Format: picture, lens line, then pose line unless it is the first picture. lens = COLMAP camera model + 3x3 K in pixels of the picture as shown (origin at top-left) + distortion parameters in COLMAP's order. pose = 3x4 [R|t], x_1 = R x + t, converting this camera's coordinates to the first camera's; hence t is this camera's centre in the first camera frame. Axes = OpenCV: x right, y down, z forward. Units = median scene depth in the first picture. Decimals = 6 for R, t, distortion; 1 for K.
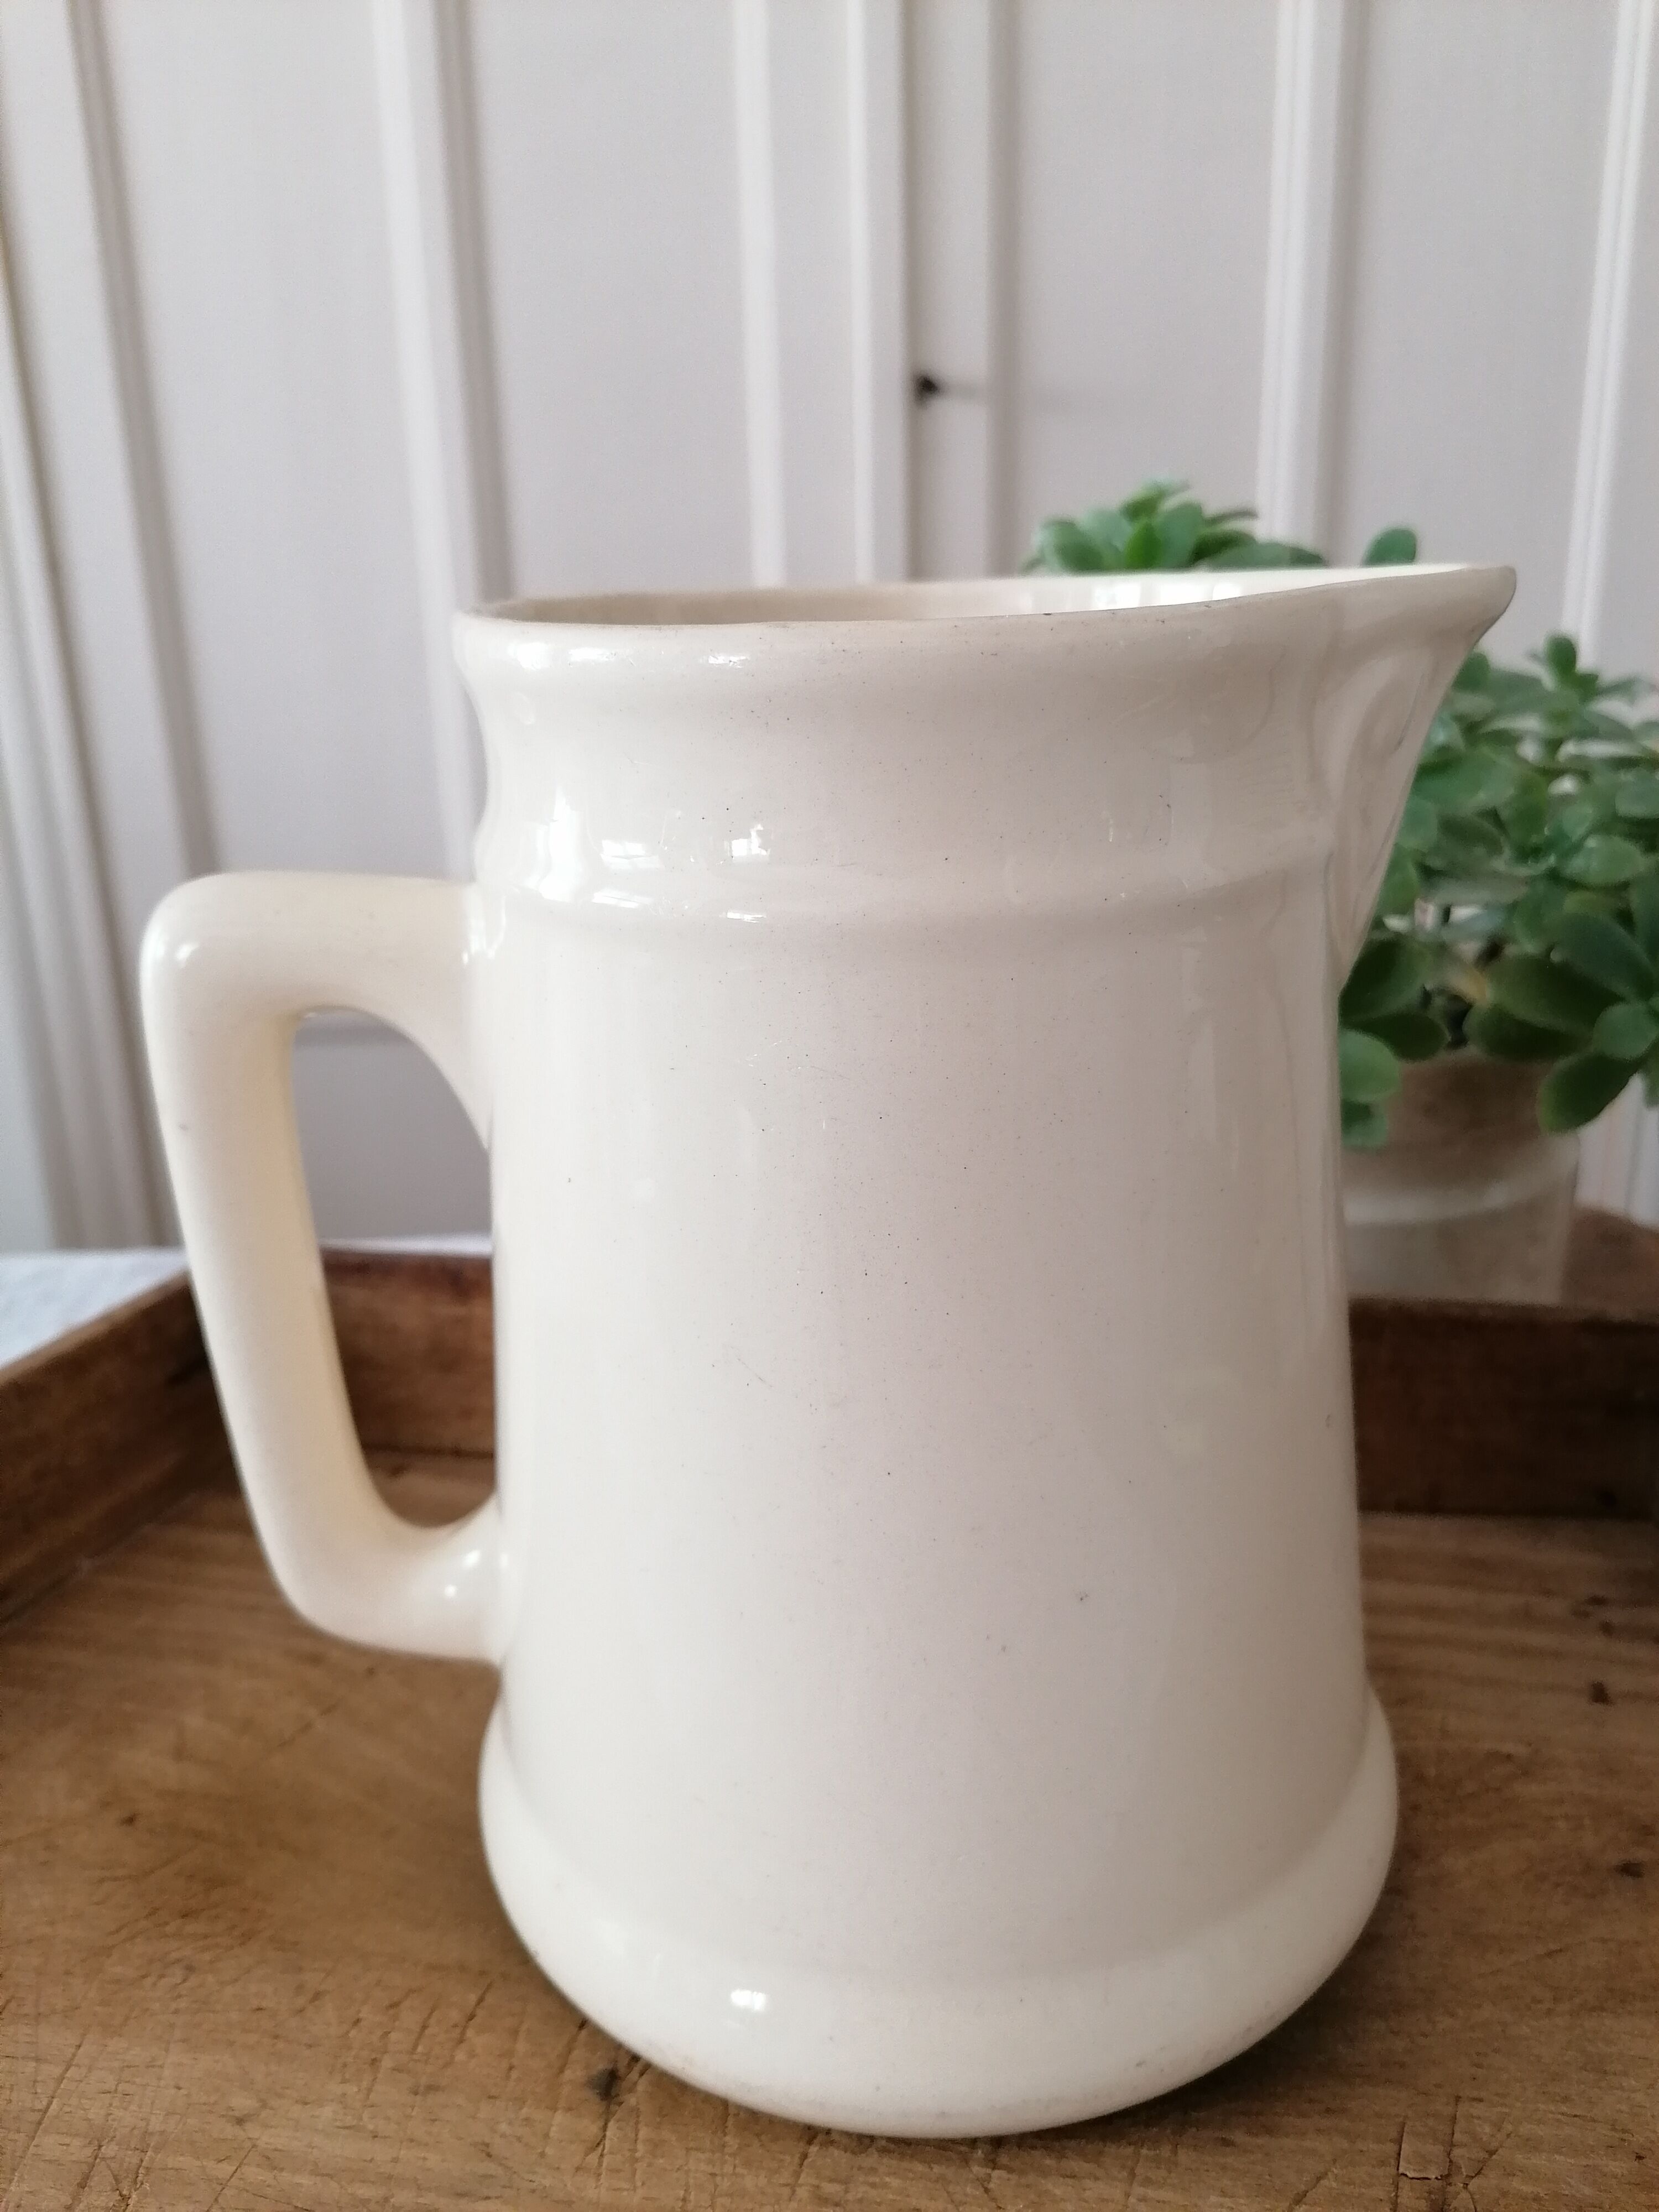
lens RADIAL K [[1654.0, 0, 832.8], [0, 1654.0, 1100.3], [0, 0, 1]] dist [-0.003995, -0.017064]
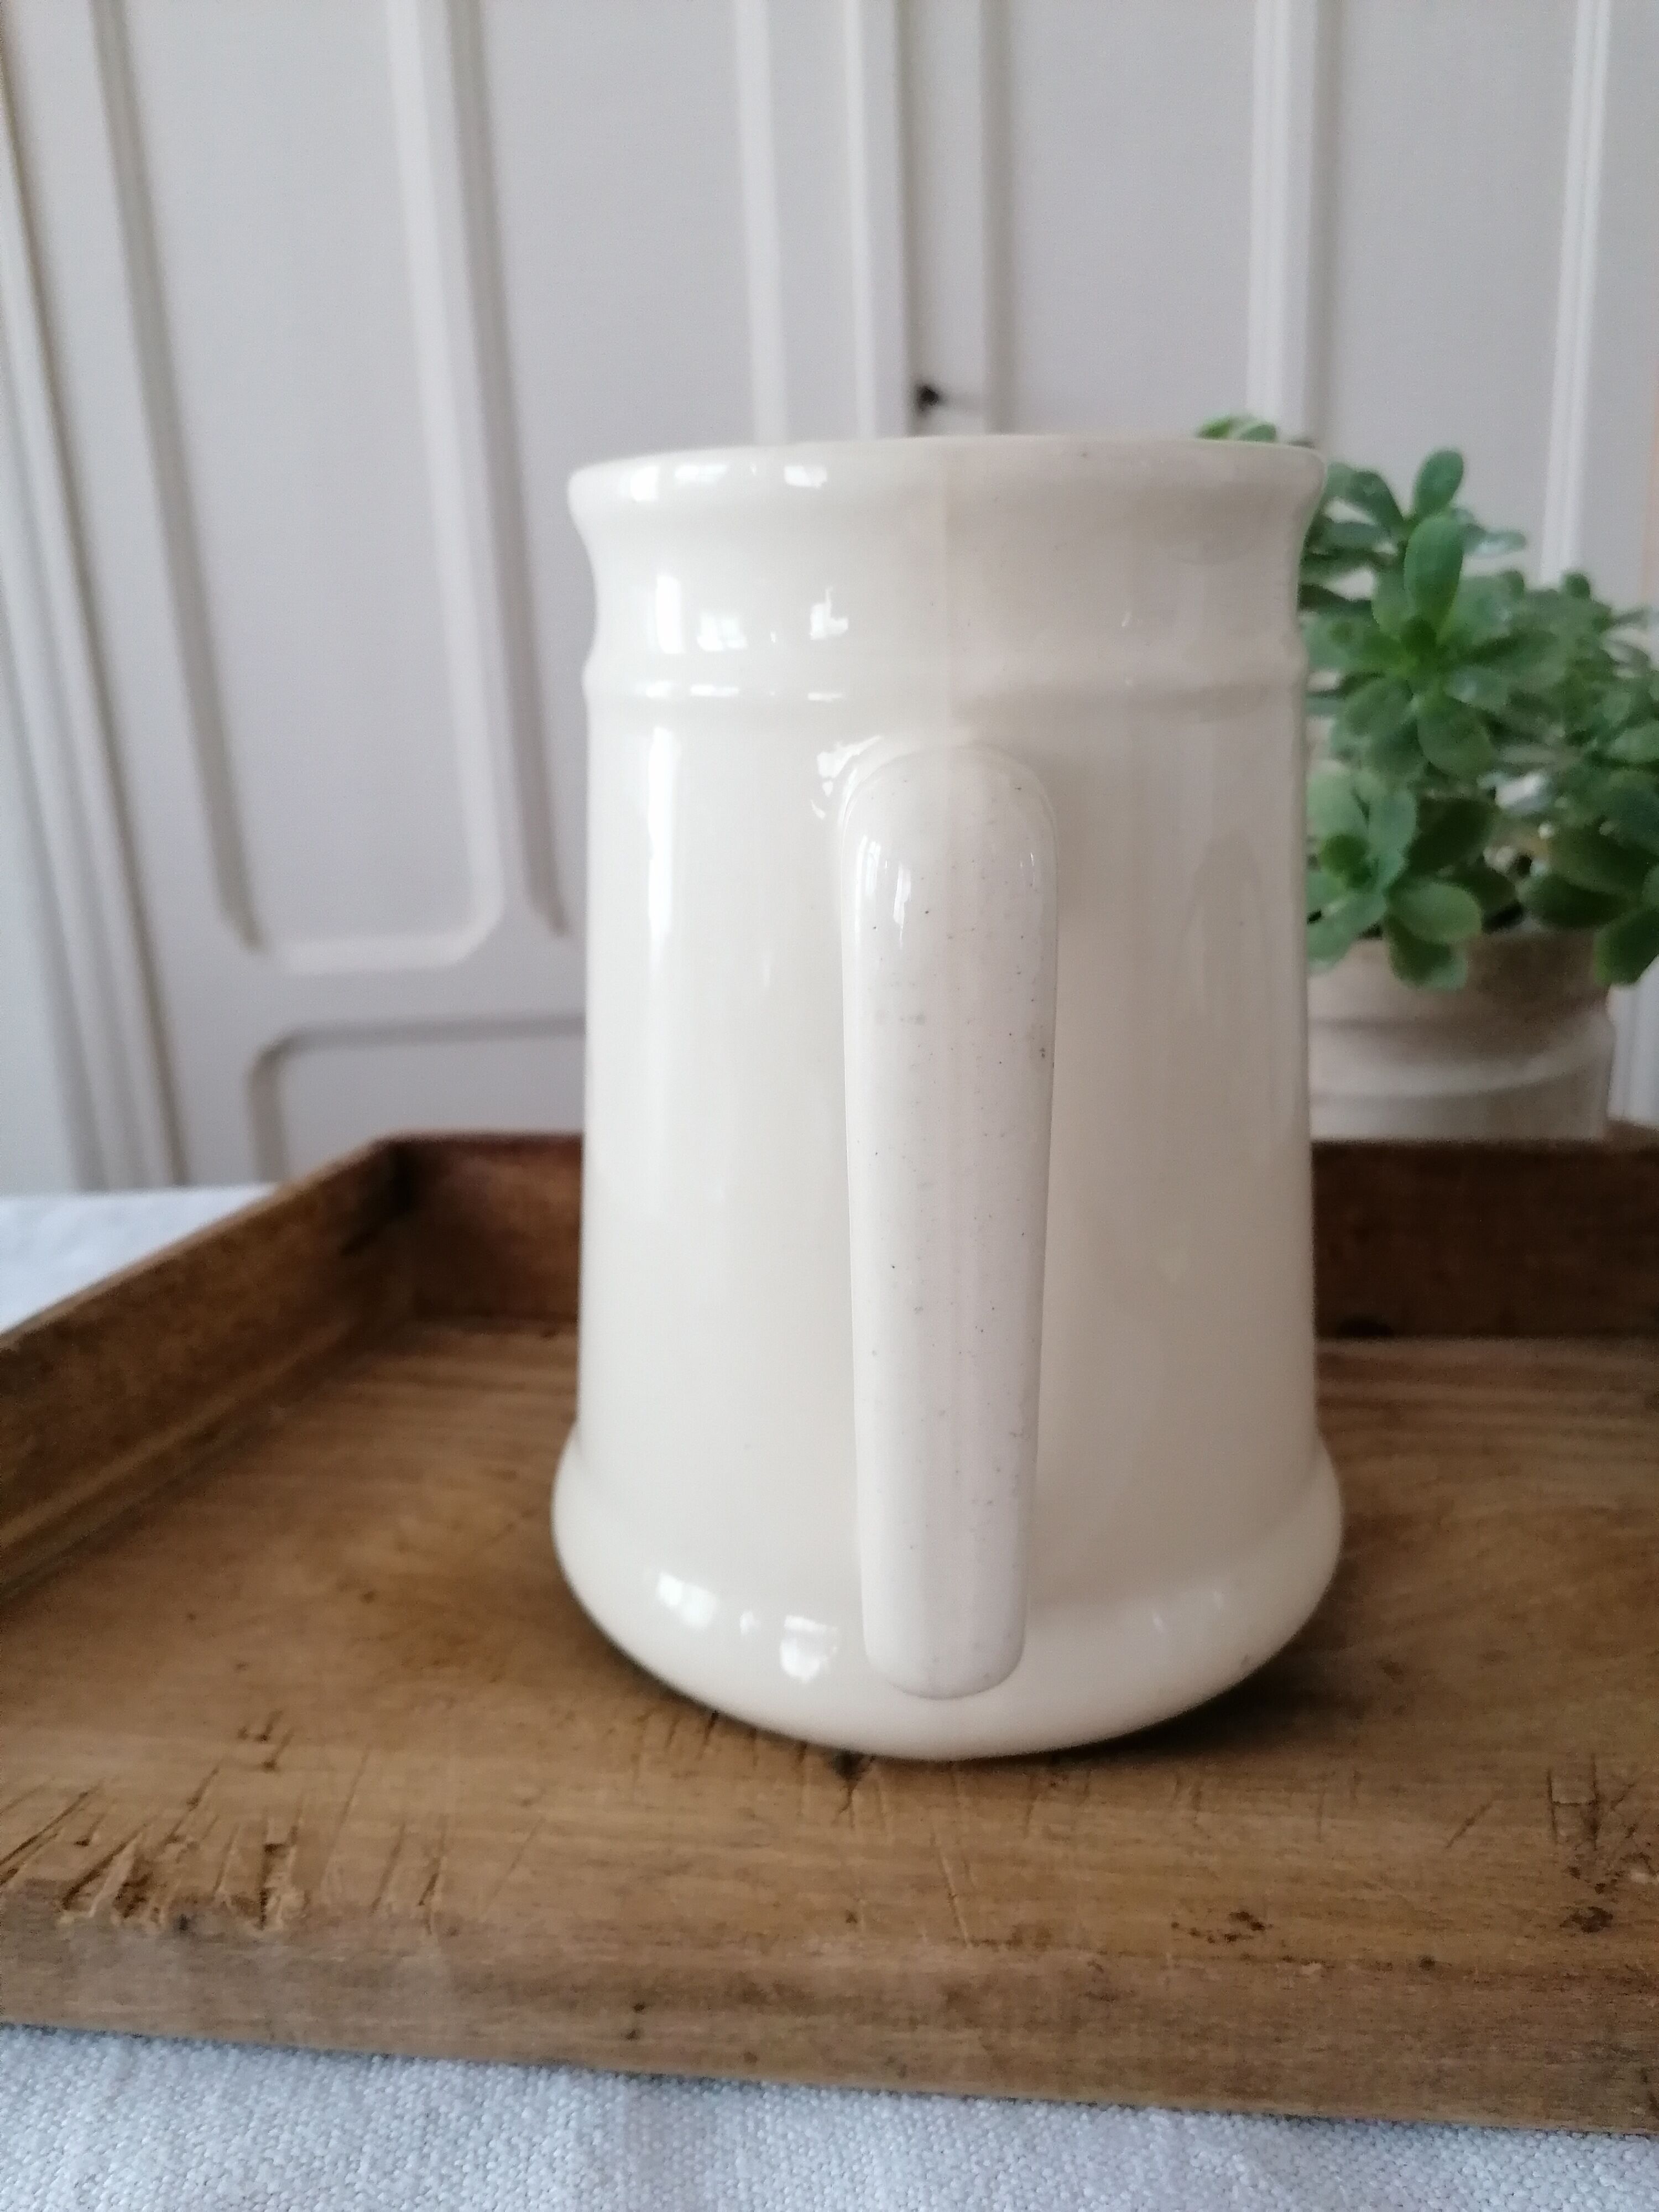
lens RADIAL K [[1654.0, 0, 816.3], [0, 1654.0, 1108.4], [0, 0, 1]] dist [-0.003995, -0.017064]
pose [[0.999684, -0.022878, 0.010431, -0.137914], [0.023096, 0.999506, -0.021302, 0.147473], [-0.009938, 0.021536, 0.999719, -0.125844]]
